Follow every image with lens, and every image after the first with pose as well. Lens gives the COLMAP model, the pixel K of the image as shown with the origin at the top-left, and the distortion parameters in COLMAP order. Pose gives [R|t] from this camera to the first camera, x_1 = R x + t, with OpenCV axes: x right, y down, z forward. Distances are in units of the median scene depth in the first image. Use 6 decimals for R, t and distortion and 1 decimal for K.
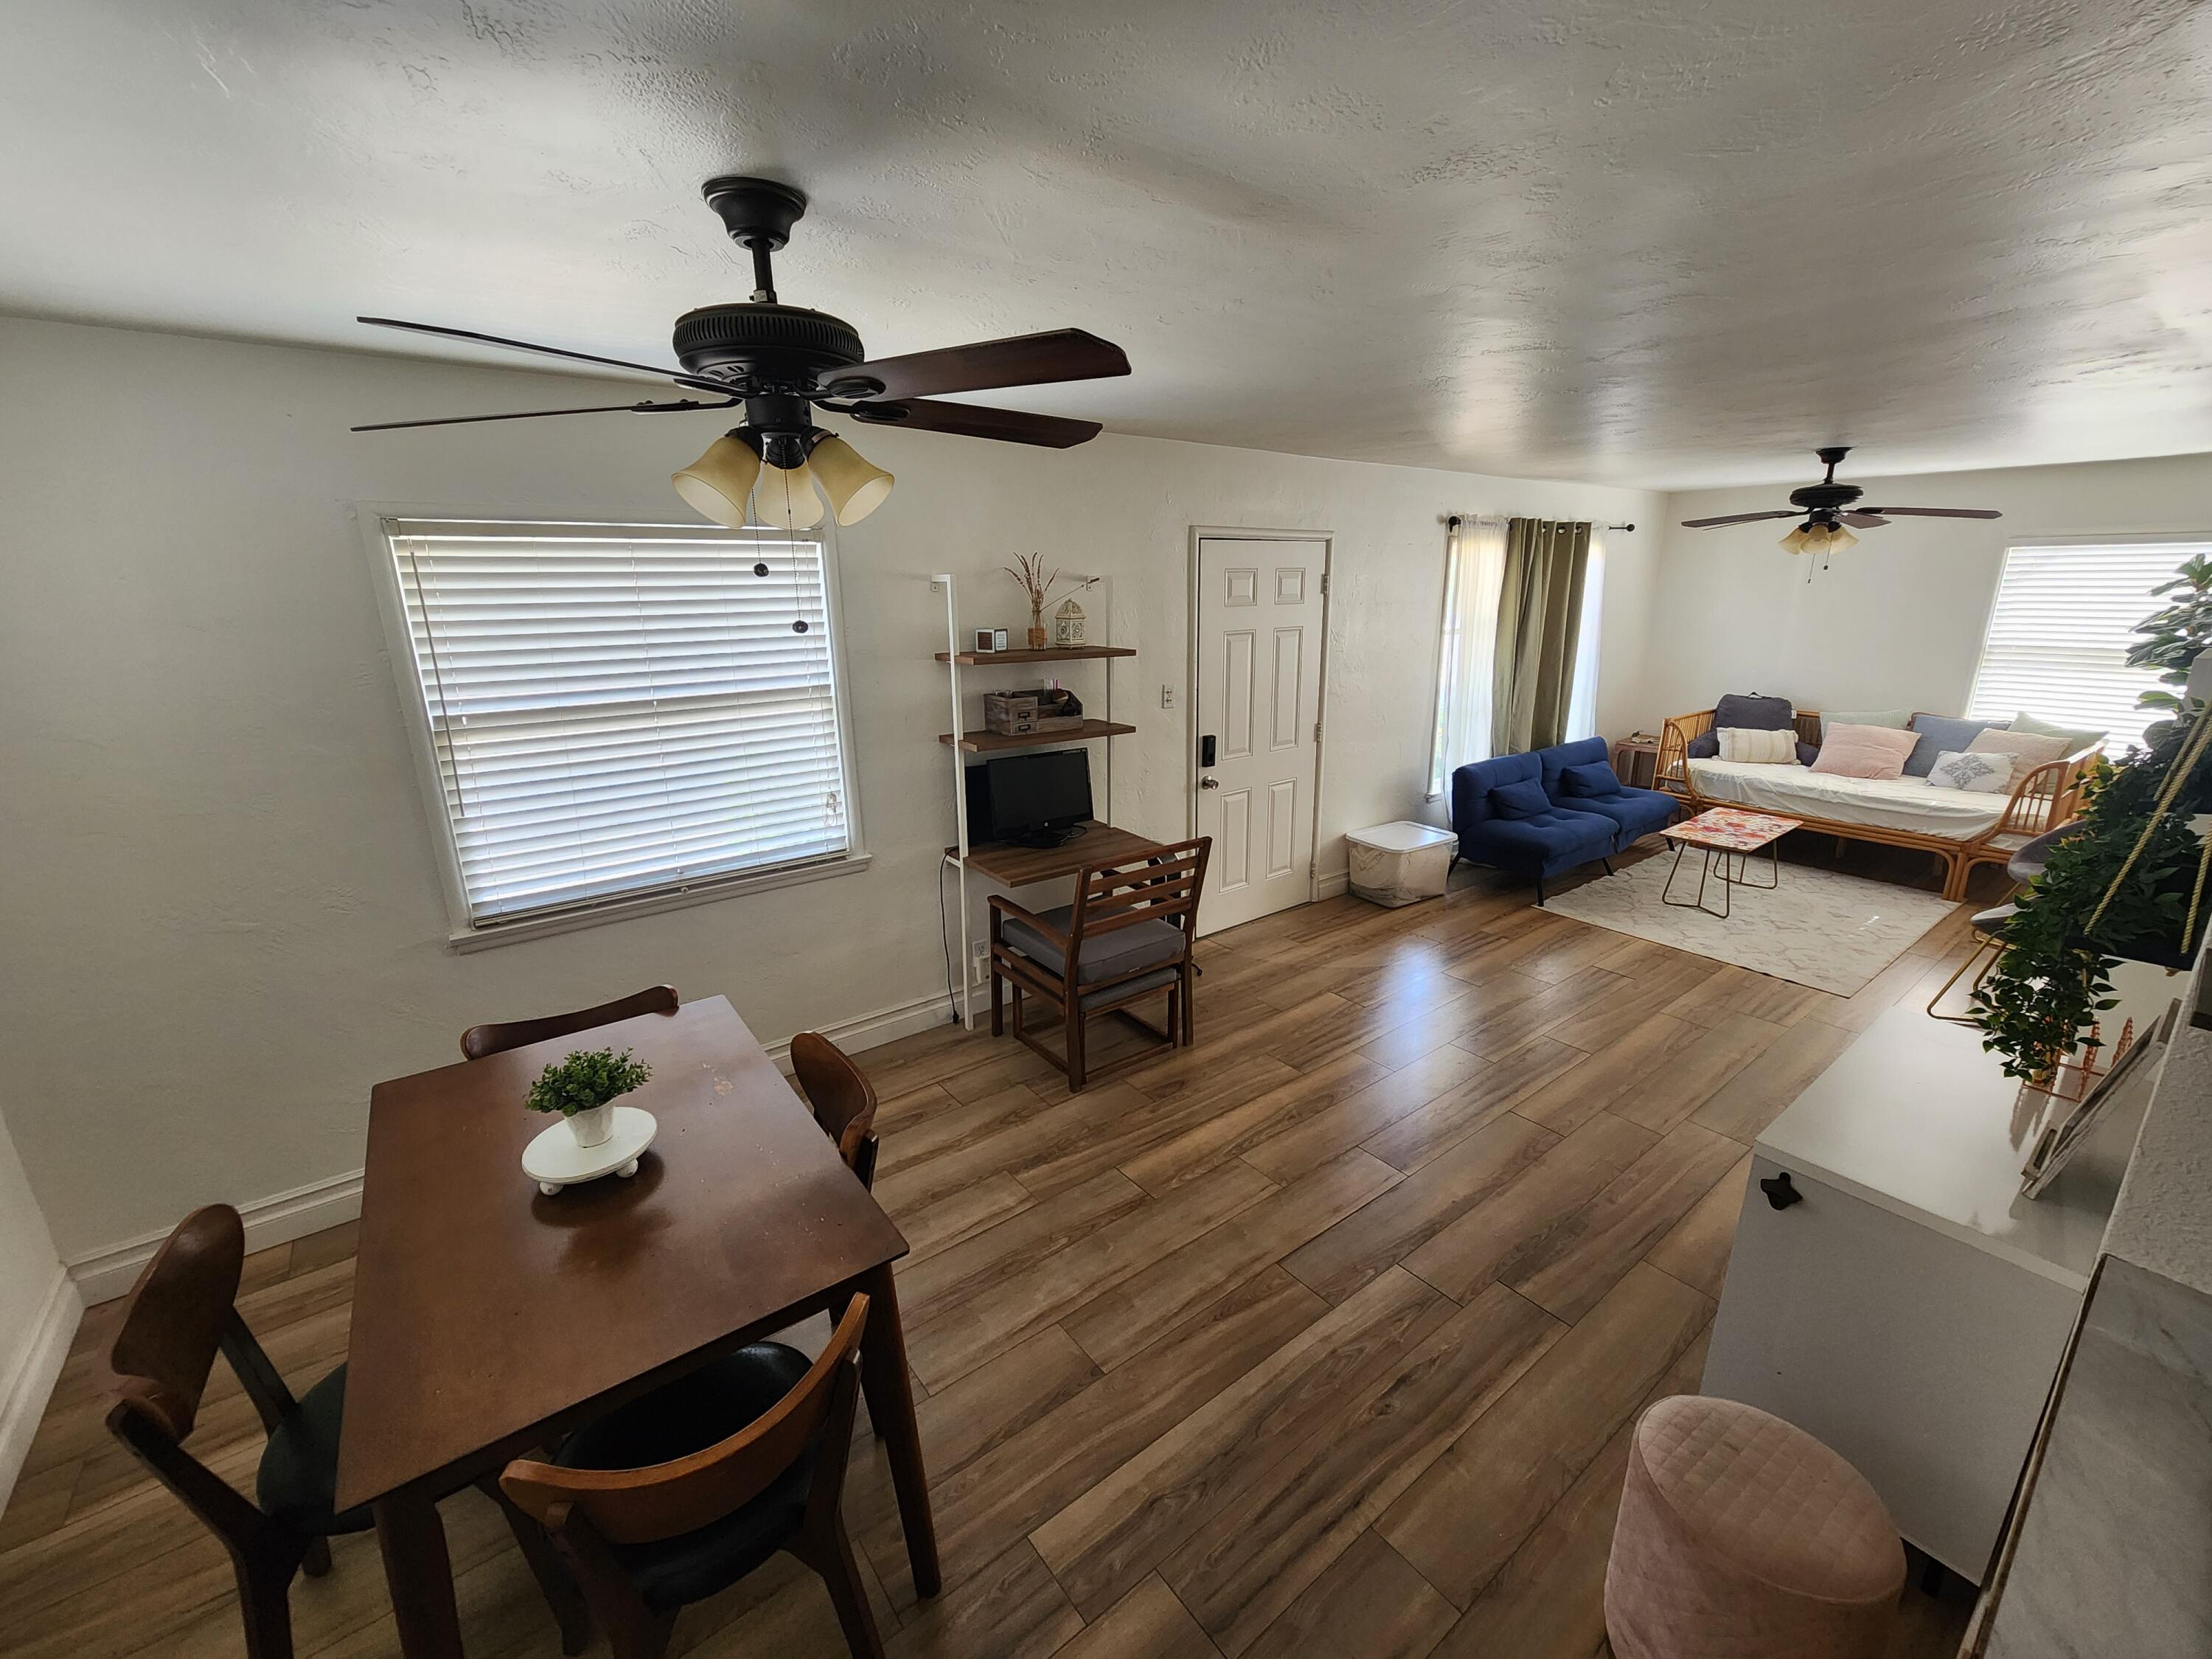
lens RADIAL K [[913.5, 0, 1111.8], [0, 913.5, 823.0], [0, 0, 1]] dist [0.002544, 0.000166]
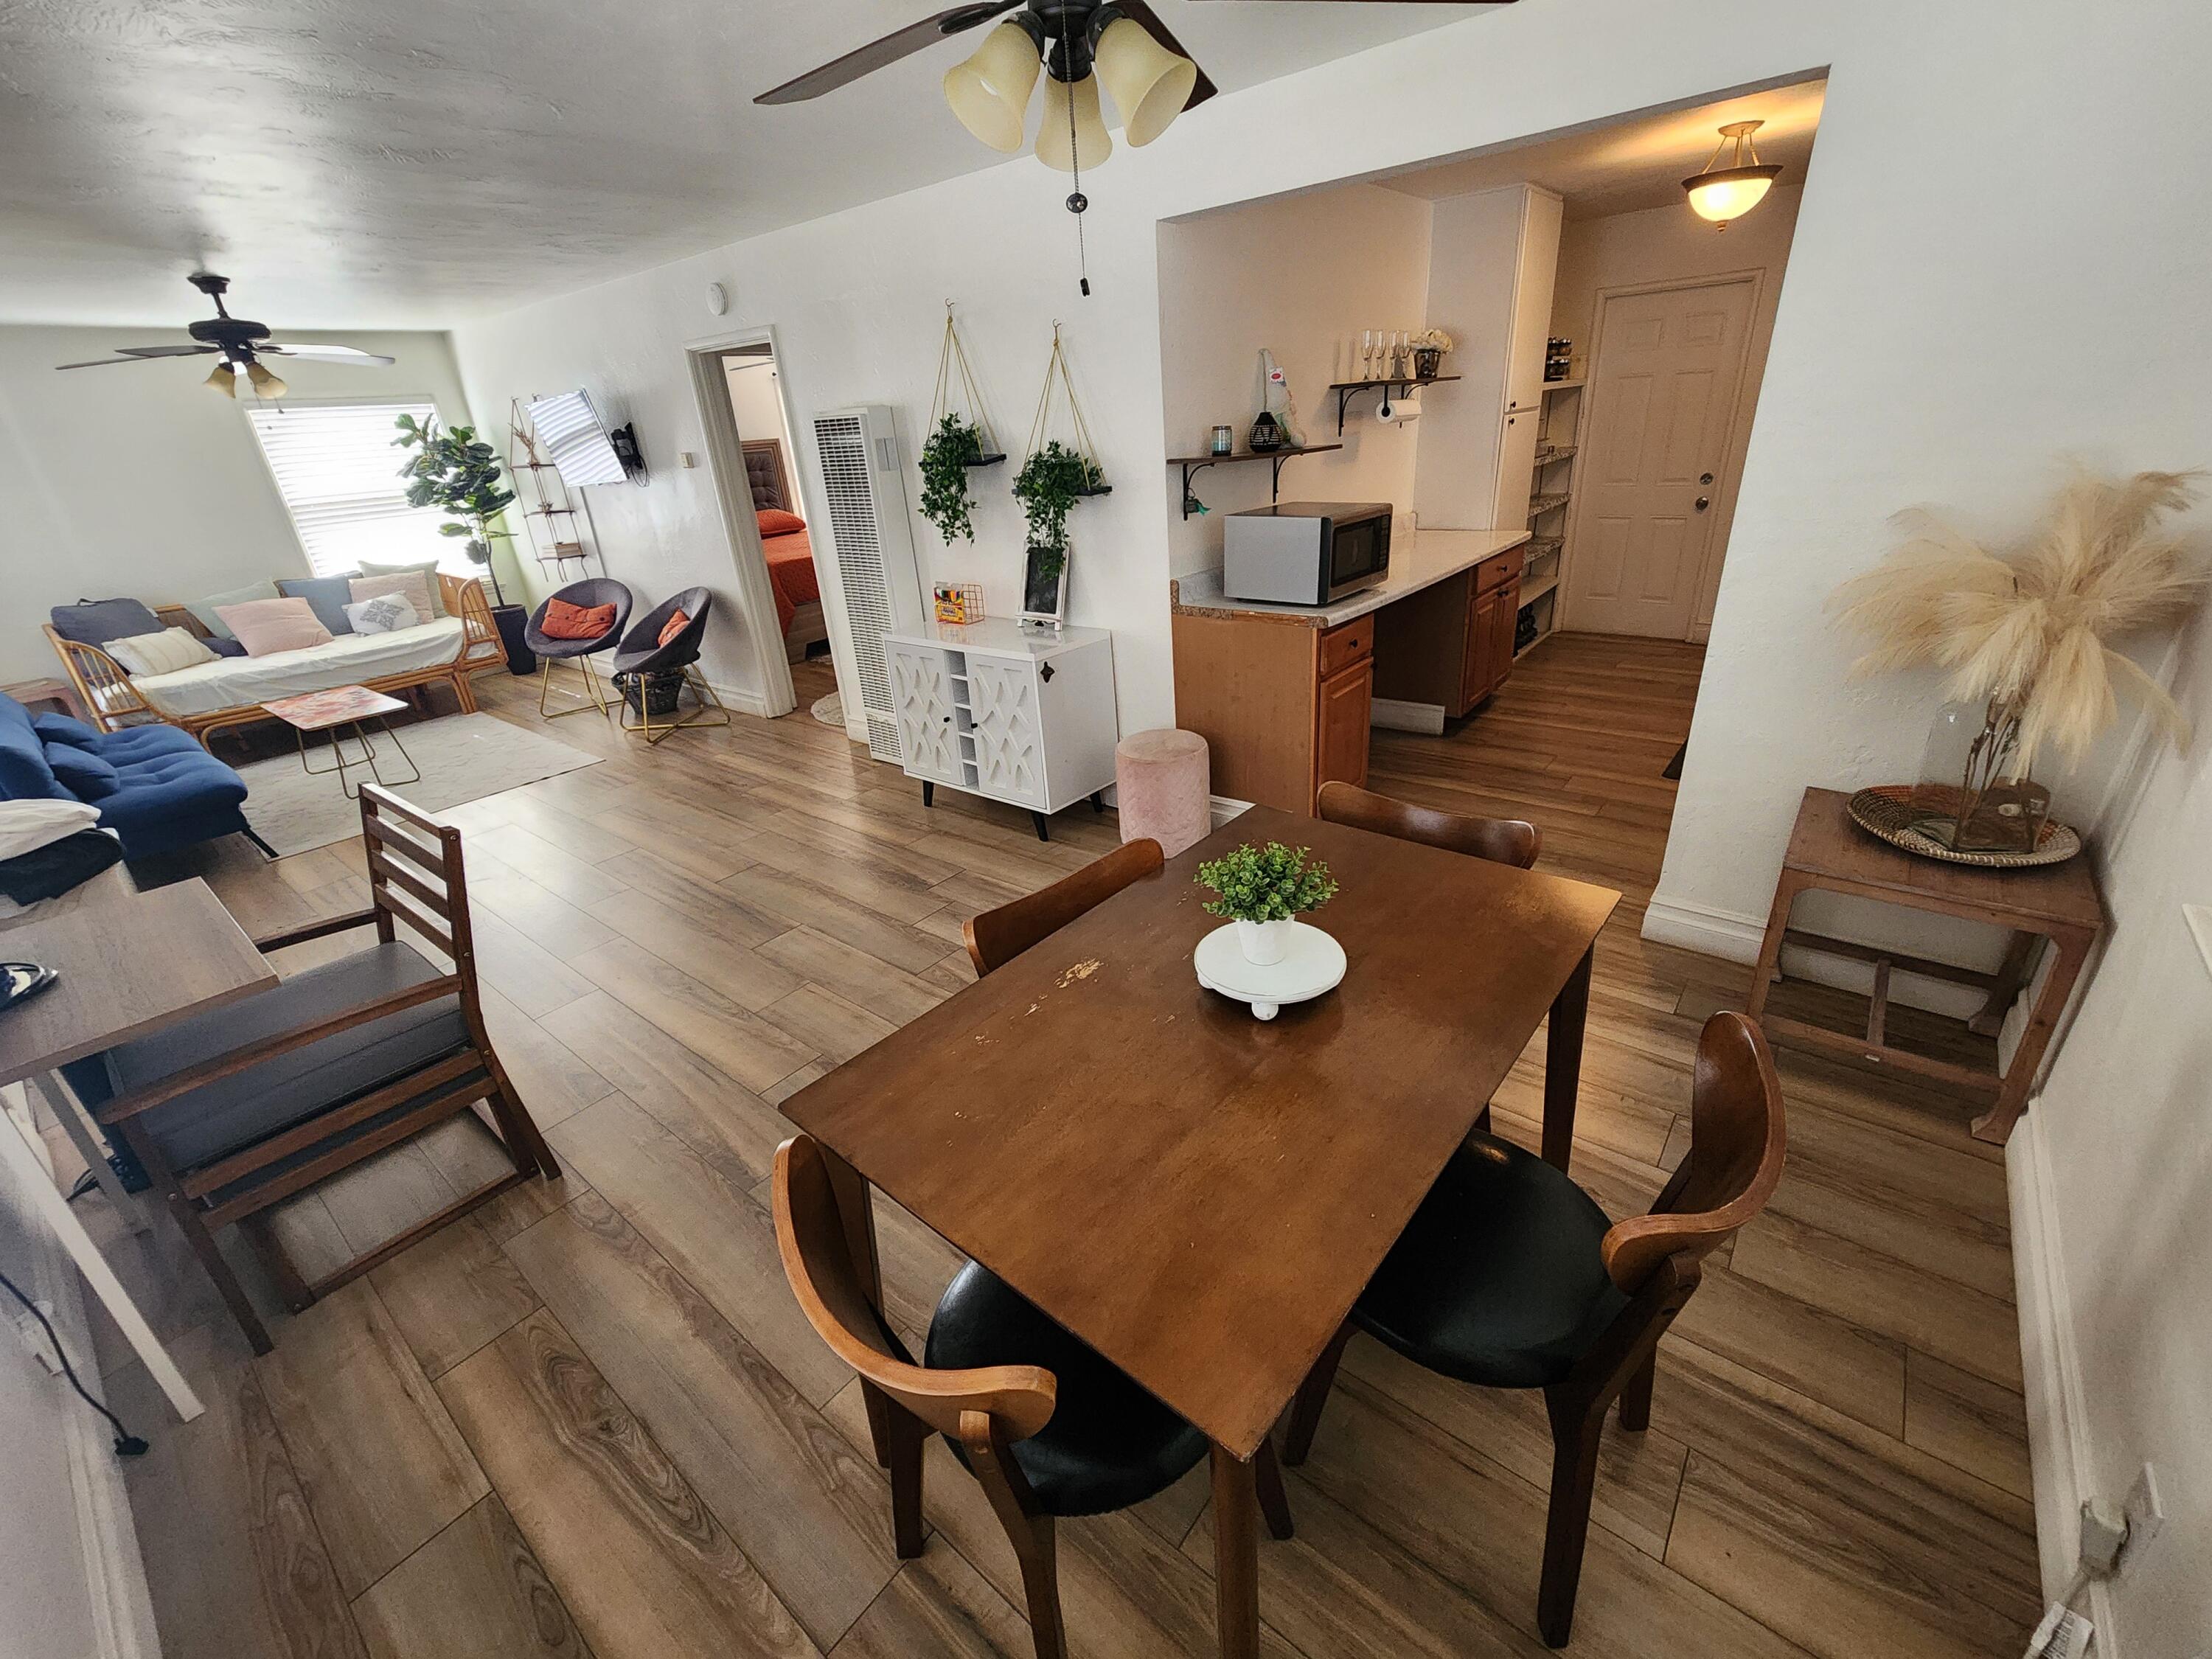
lens RADIAL K [[913.5, 0, 1111.8], [0, 913.5, 823.0], [0, 0, 1]] dist [0.002544, 0.000166]
pose [[-0.232458, -0.377958, 0.896164, -0.377478], [0.320513, 0.840168, 0.437481, -0.046137], [-0.918278, 0.388928, -0.074164, 0.356493]]
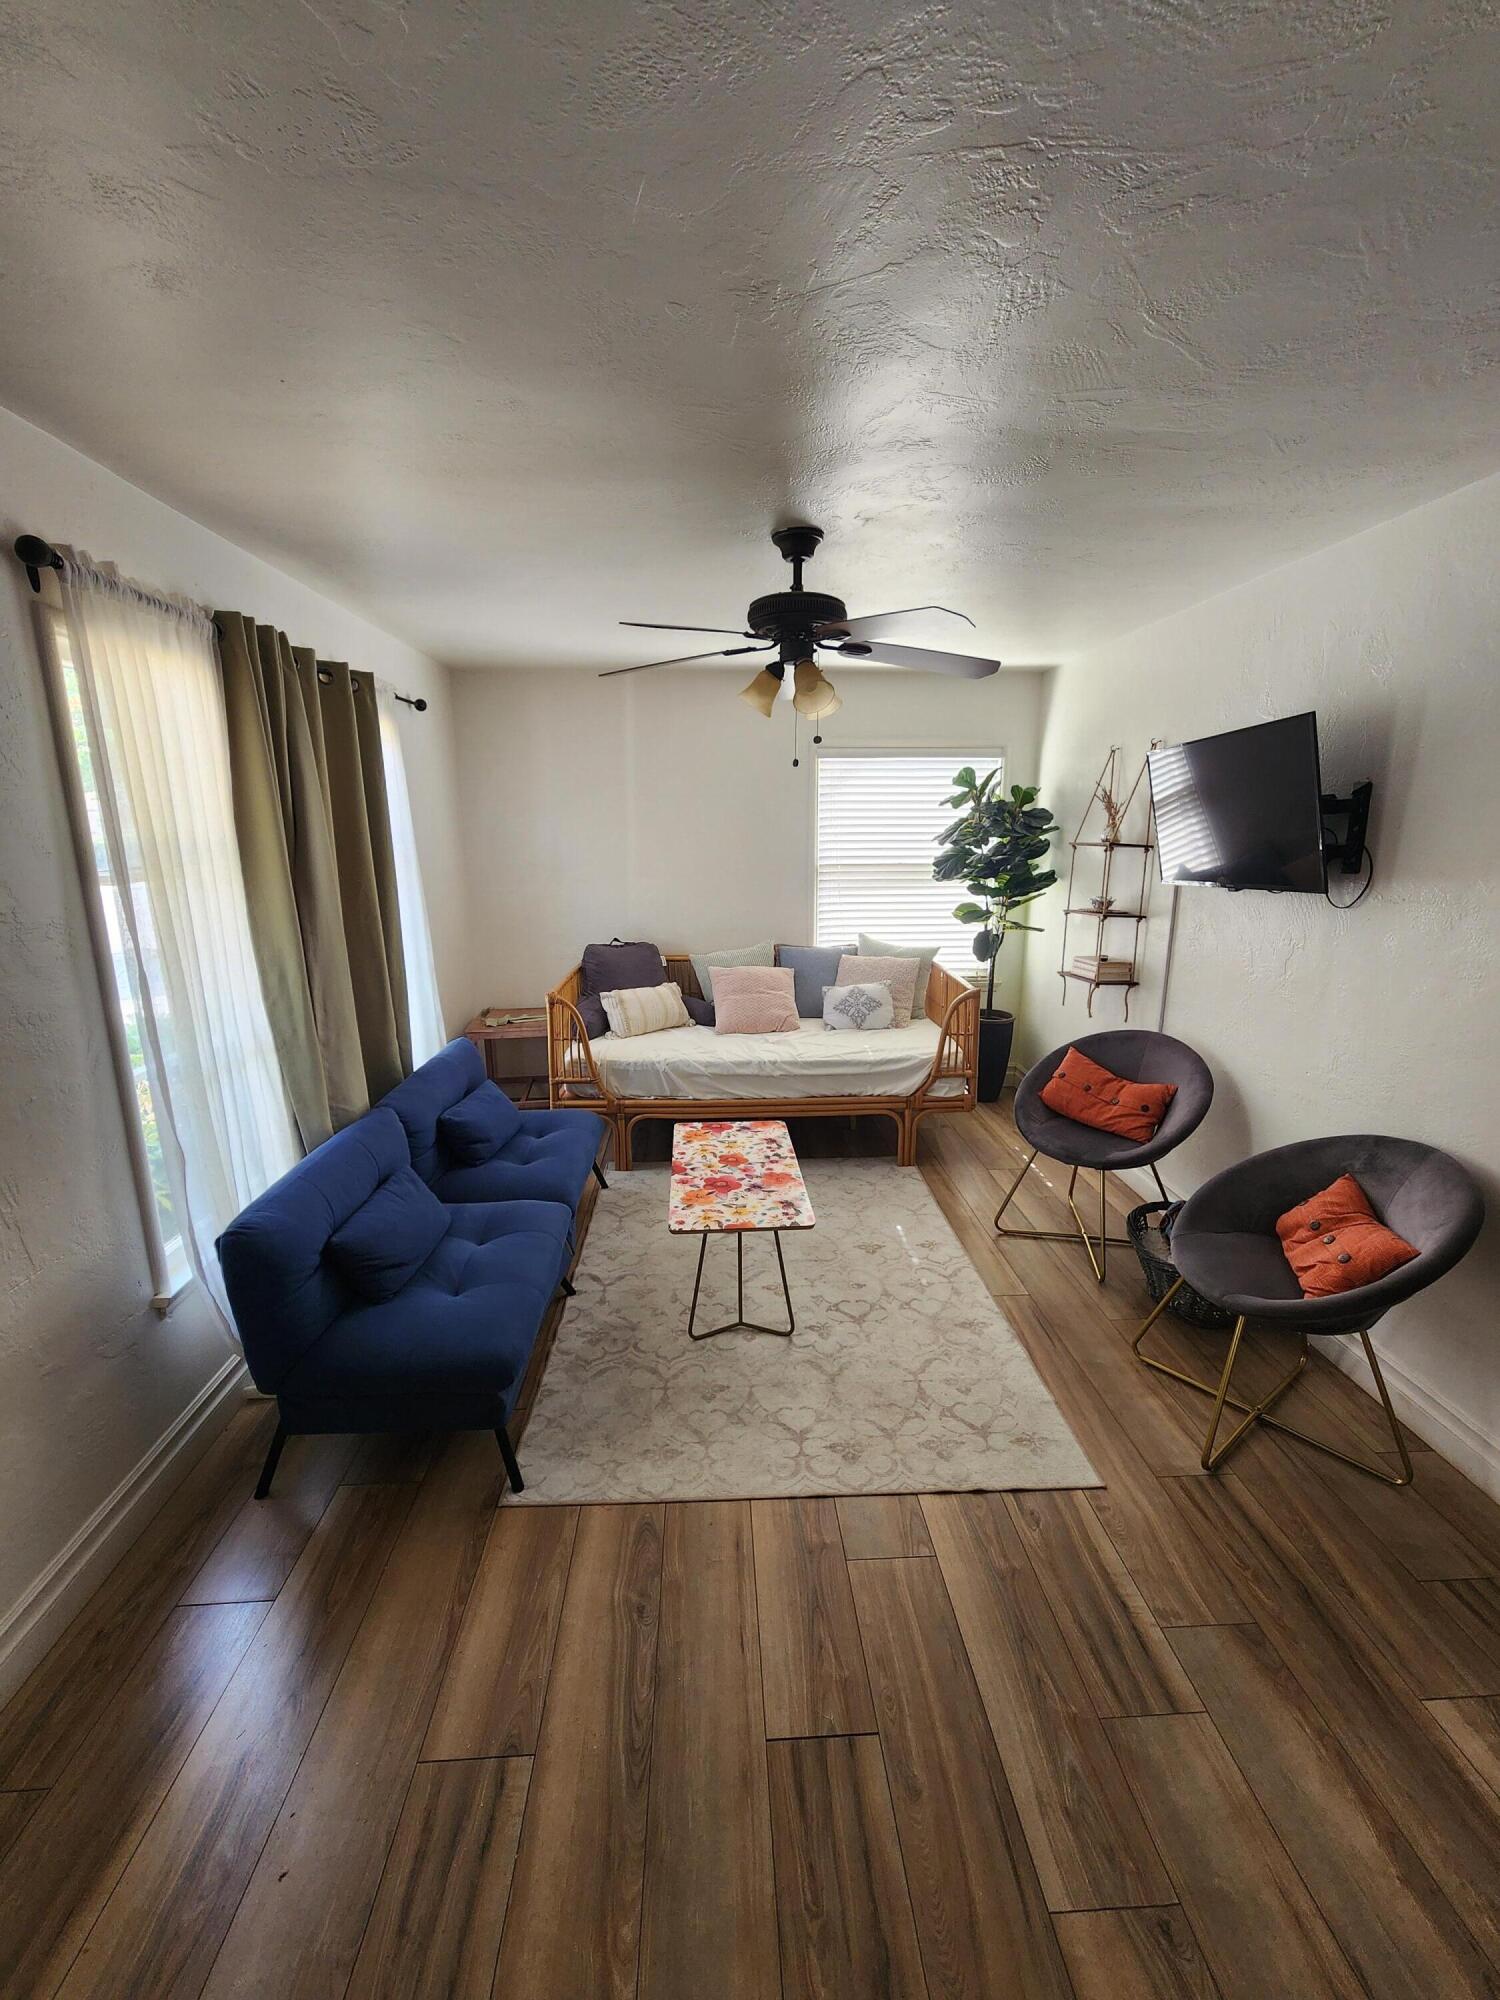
lens RADIAL K [[825.9, 0, 755.5], [0, 825.9, 1001.9], [0, 0, 1]] dist [0.002544, 0.000166]
pose [[0.563982, -0.168486, 0.808416, 0.239719], [0.214552, 0.975242, 0.053575, -0.123516], [-0.797428, 0.143232, 0.586169, 0.609543]]
